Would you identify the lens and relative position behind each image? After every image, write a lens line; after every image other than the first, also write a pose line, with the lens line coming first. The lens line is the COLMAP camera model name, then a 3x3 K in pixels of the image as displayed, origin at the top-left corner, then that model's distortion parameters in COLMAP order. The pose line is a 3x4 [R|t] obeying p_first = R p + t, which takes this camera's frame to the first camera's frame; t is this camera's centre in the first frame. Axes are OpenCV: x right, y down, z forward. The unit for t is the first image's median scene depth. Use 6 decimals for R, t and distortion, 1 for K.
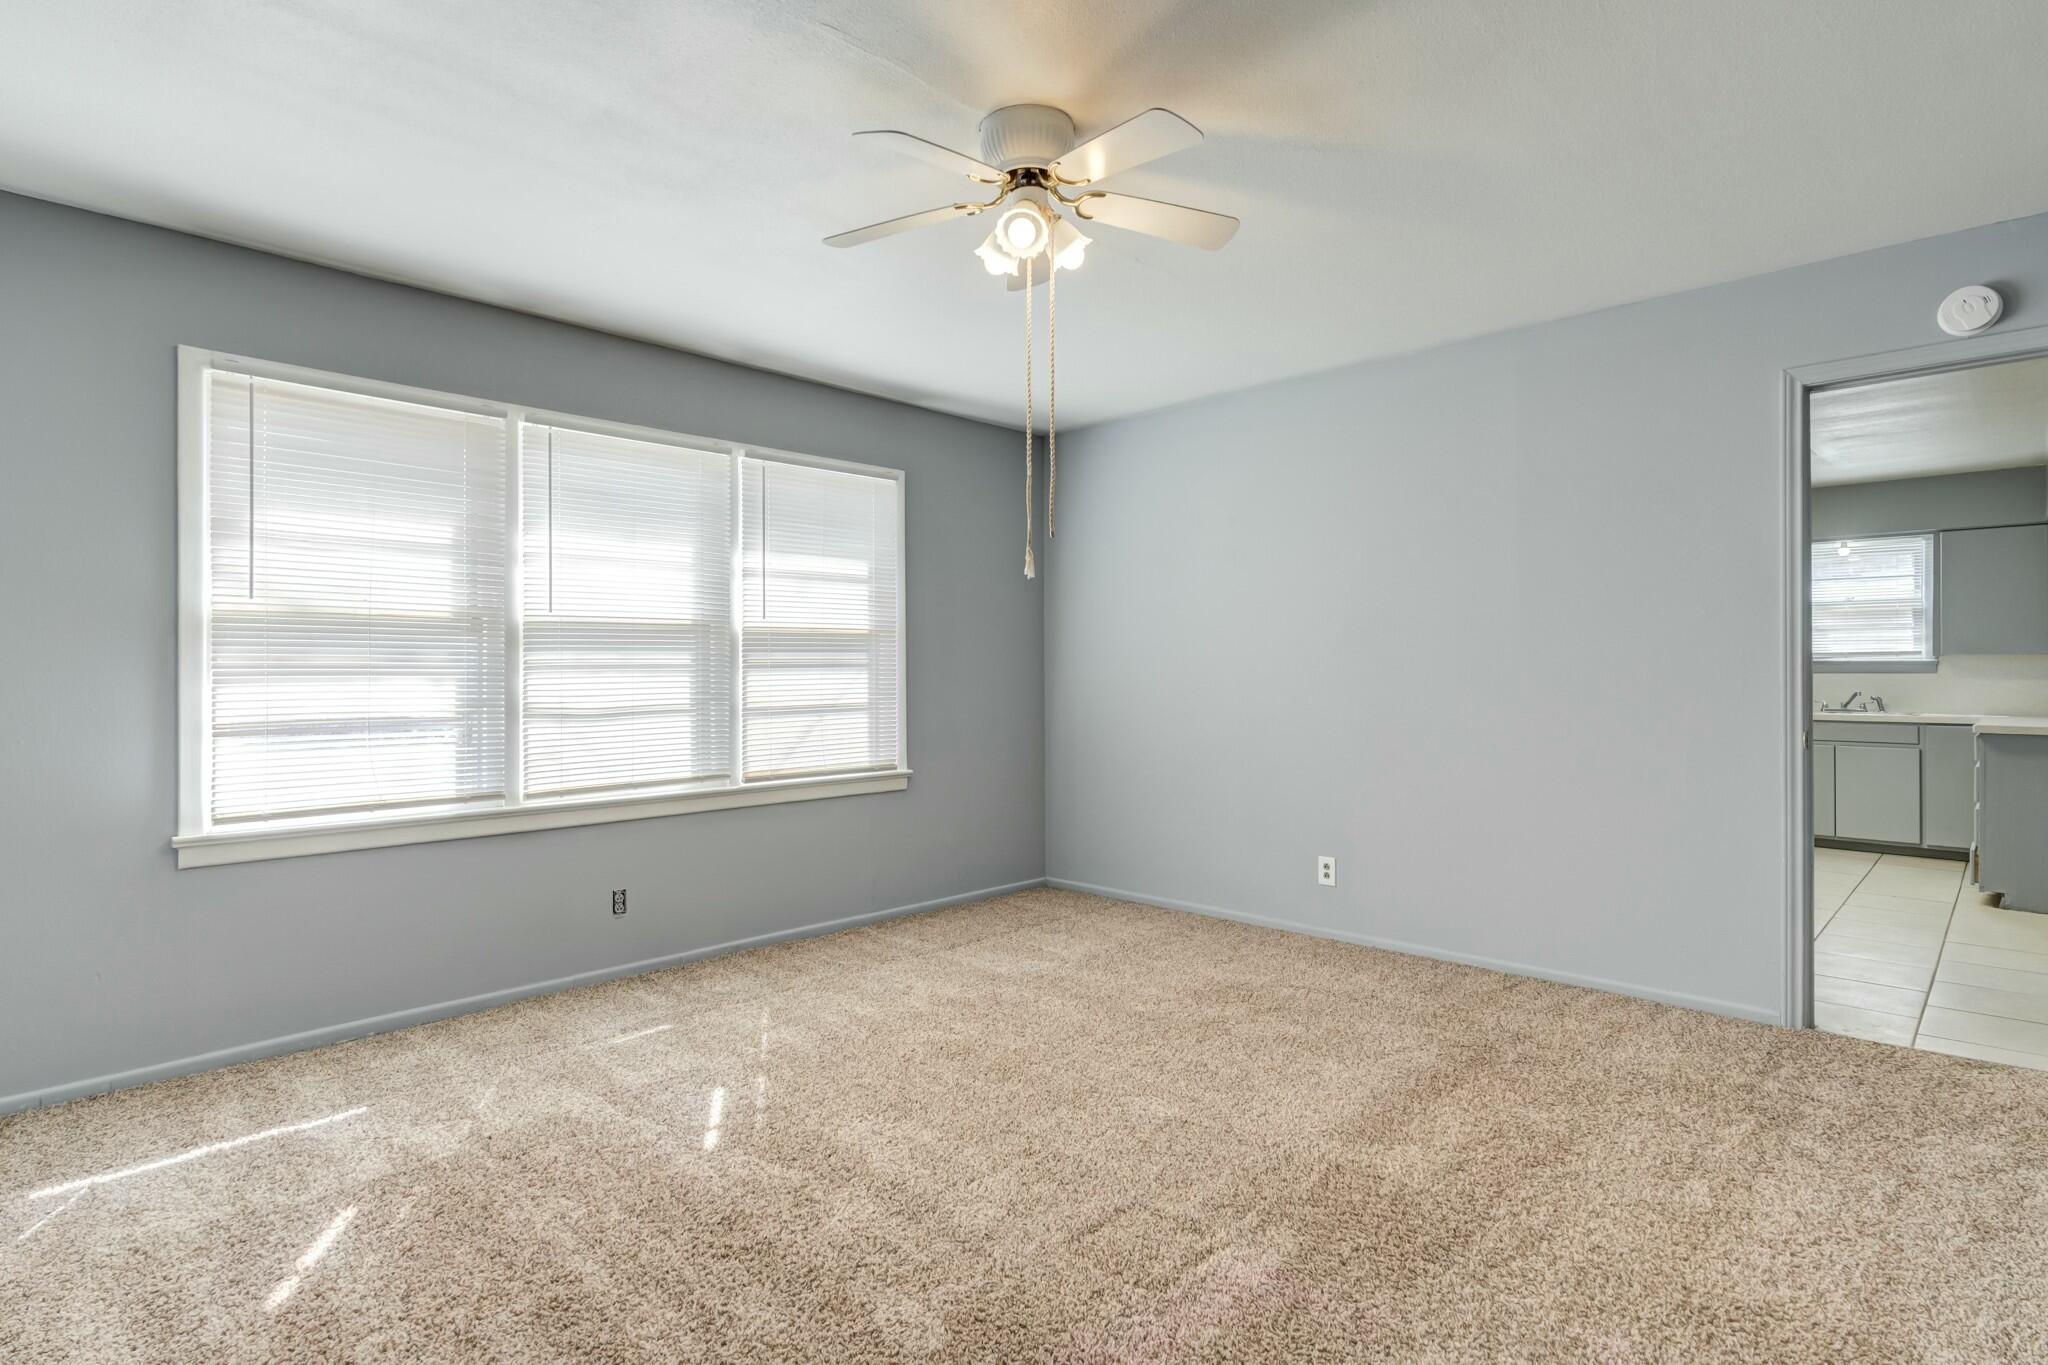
lens RADIAL K [[1036.0, 0, 1028.0], [0, 1036.0, 679.6], [0, 0, 1]] dist [0.001528, -0.003741]
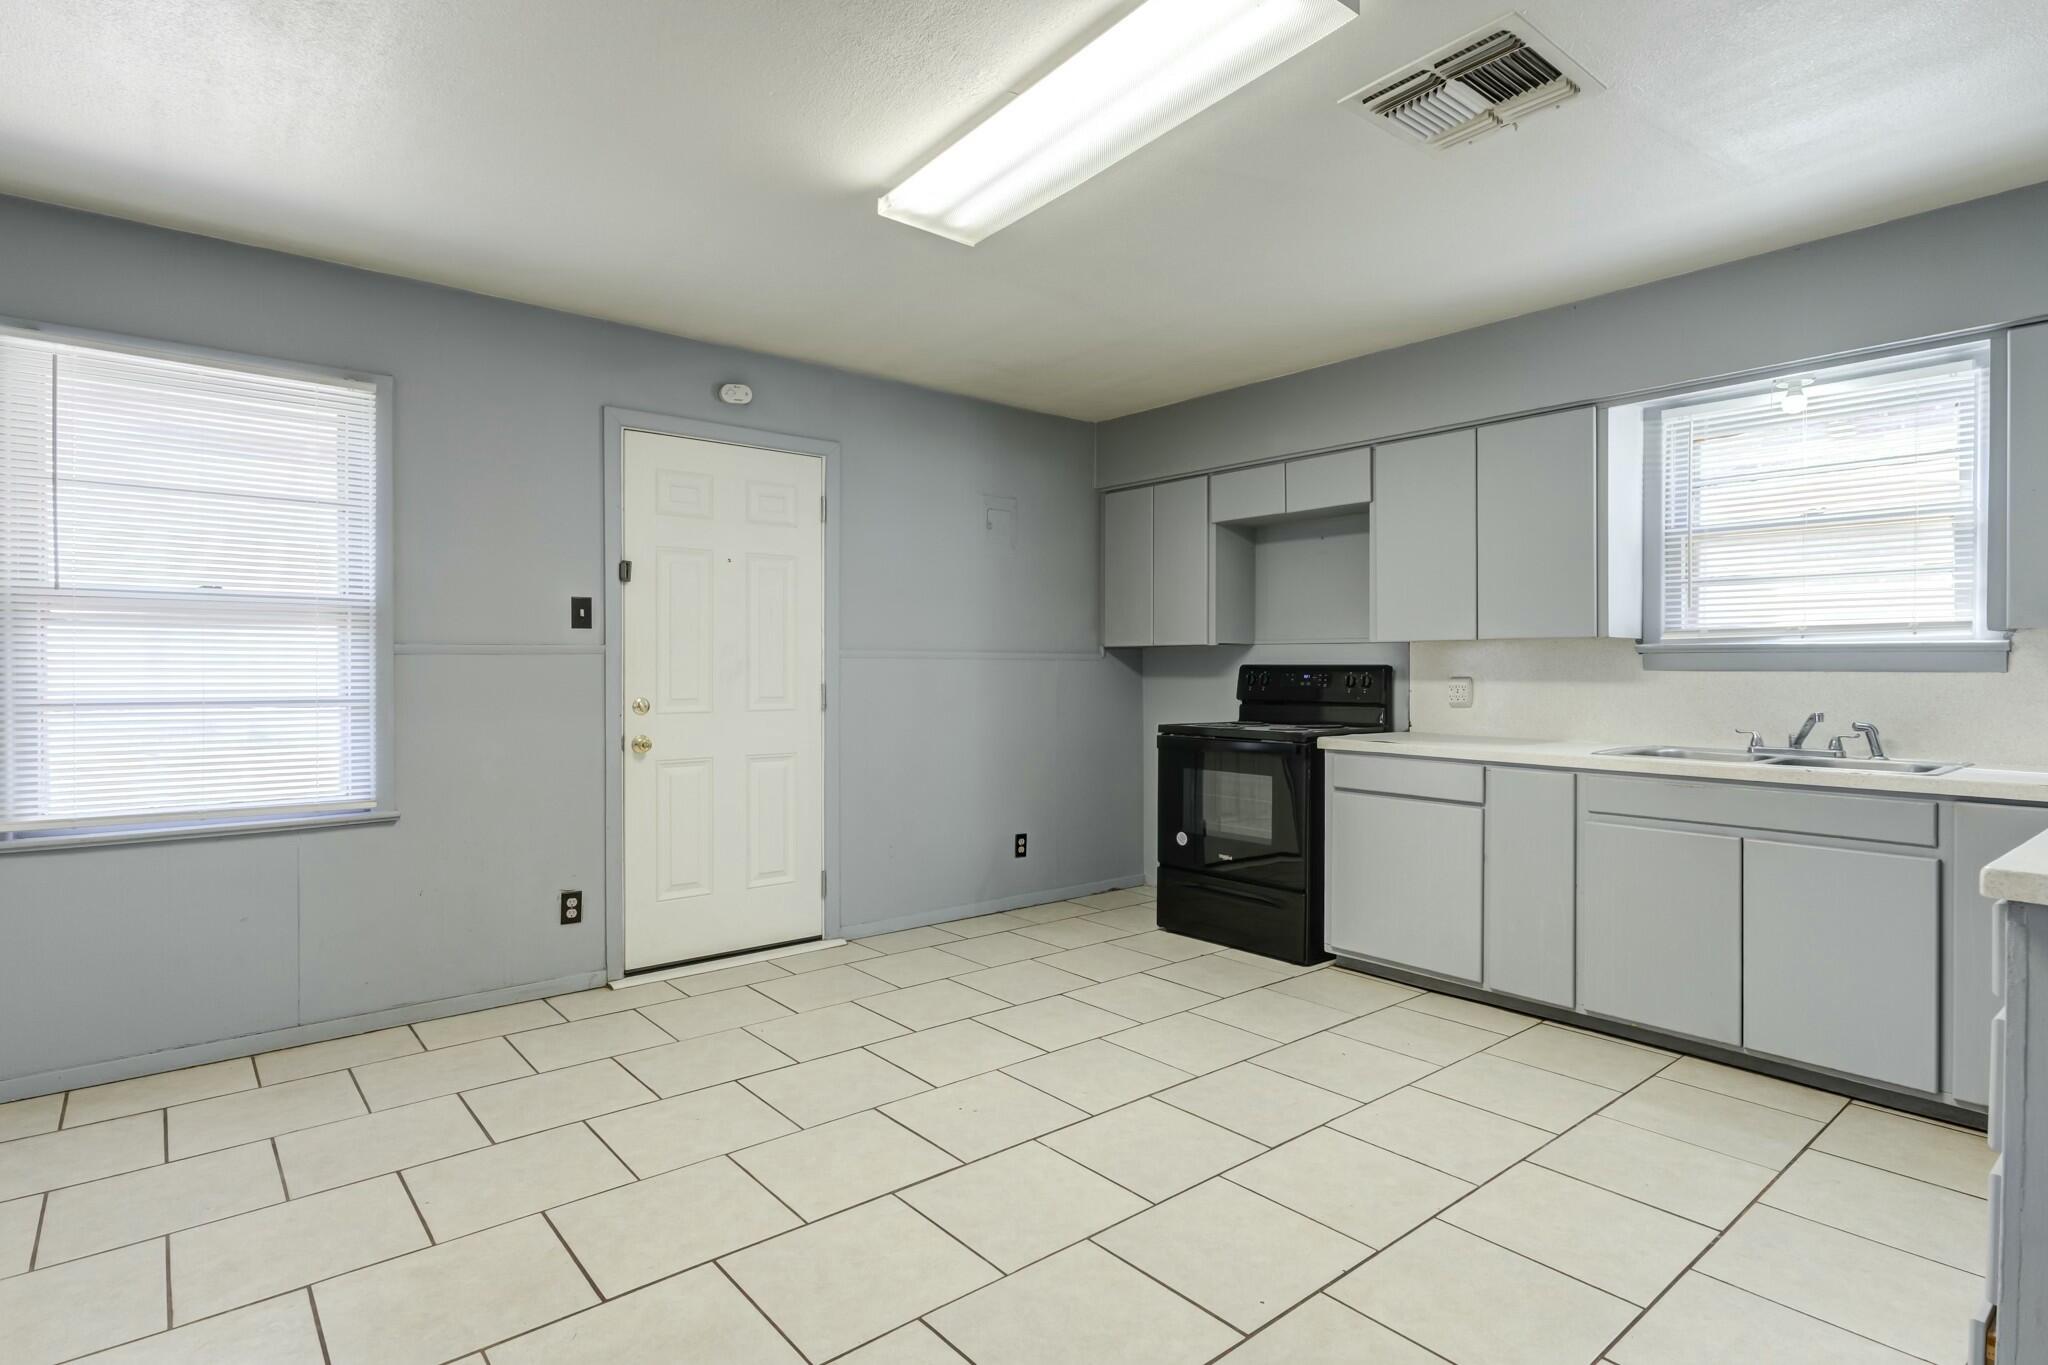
lens RADIAL K [[1036.0, 0, 996.8], [0, 1036.0, 666.9], [0, 0, 1]] dist [0.001528, -0.003741]
pose [[0.992681, 0.014283, -0.119916, 0.491567], [-0.014824, 0.999884, -0.003616, -0.000730], [0.119850, 0.005367, 0.992777, 0.501838]]
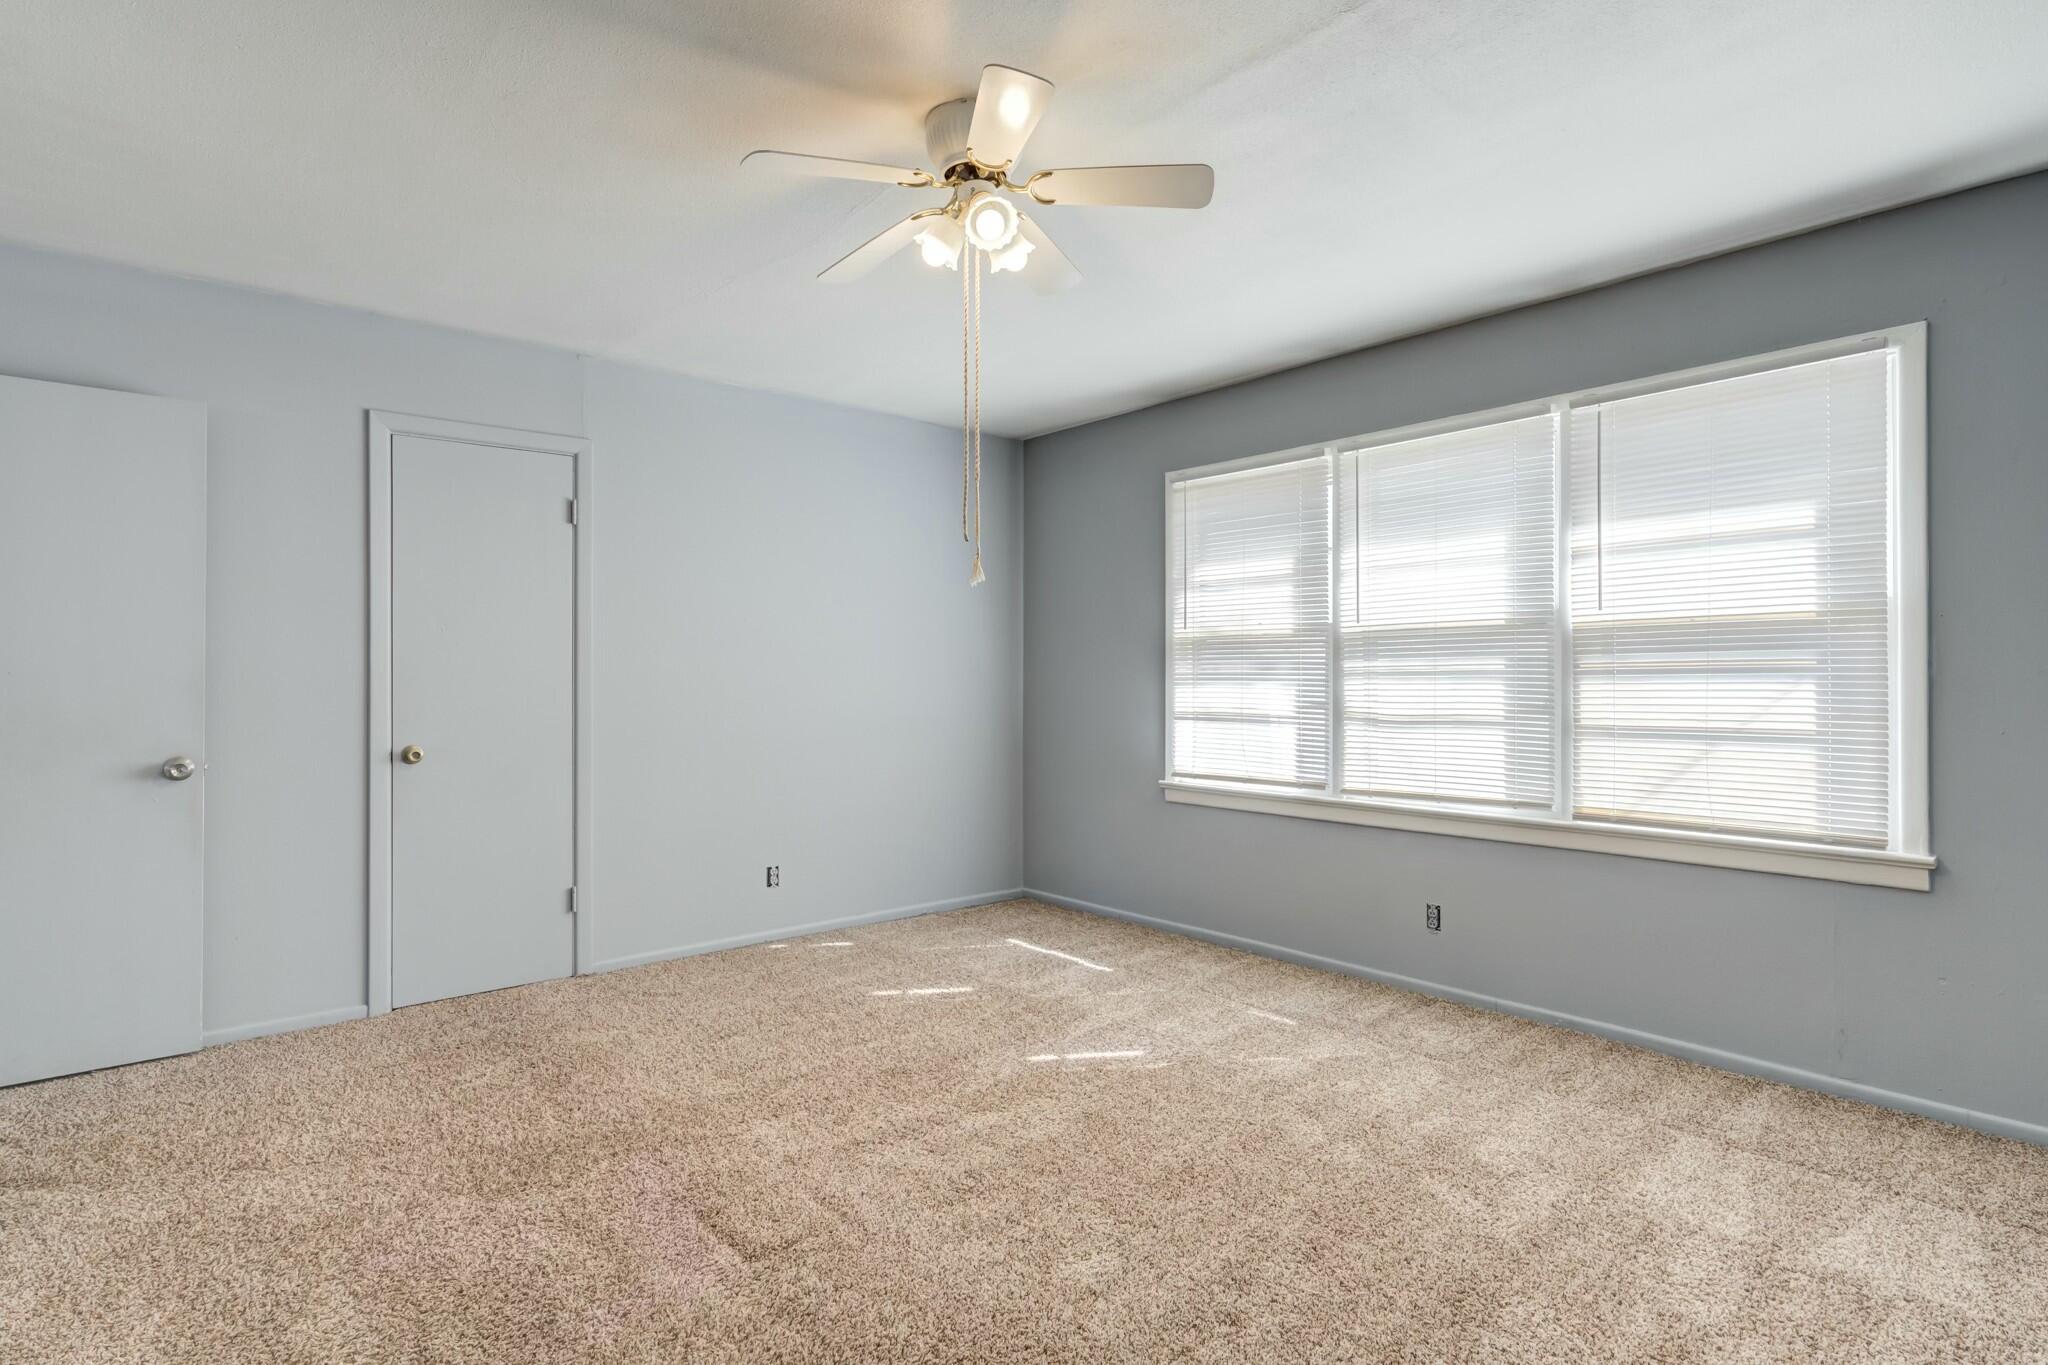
lens RADIAL K [[1036.0, 0, 1019.4], [0, 1036.0, 678.8], [0, 0, 1]] dist [0.001528, -0.003741]
pose [[-0.094208, 0.004267, -0.995543, 0.662768], [-0.006690, 0.999966, 0.004919, -0.010402], [0.995530, 0.007123, -0.094177, 0.775923]]
